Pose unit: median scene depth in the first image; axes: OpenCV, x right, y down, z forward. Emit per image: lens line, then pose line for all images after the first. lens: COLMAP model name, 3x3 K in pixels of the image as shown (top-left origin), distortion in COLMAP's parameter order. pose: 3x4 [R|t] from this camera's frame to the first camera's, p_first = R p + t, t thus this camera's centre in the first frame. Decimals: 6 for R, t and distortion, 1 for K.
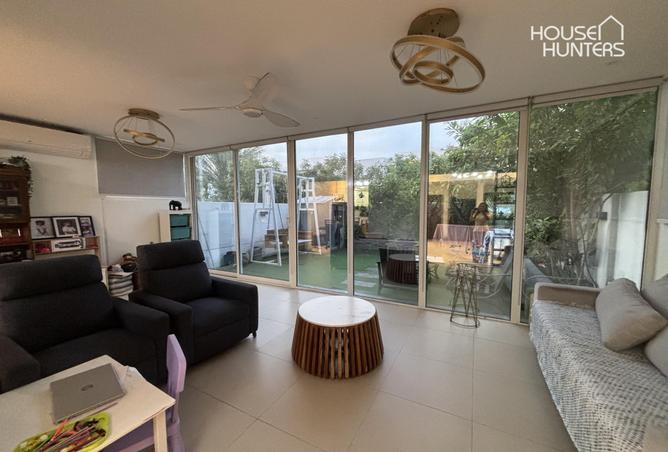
lens RADIAL K [[259.9, 0, 333.4], [0, 259.9, 224.4], [0, 0, 1]] dist [0.030804, -0.000231]
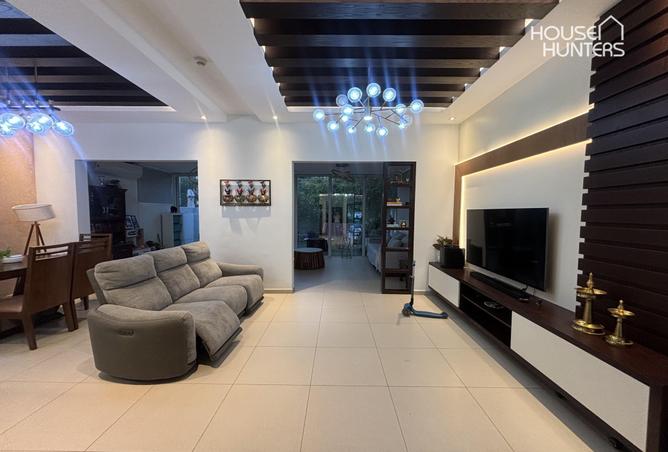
lens RADIAL K [[259.9, 0, 332.8], [0, 259.9, 226.4], [0, 0, 1]] dist [0.030804, -0.000231]
pose [[0.884343, -0.014360, 0.466616, -0.506043], [0.022079, 0.999695, -0.011081, 0.061232], [-0.466315, 0.020102, 0.884391, -0.748210]]
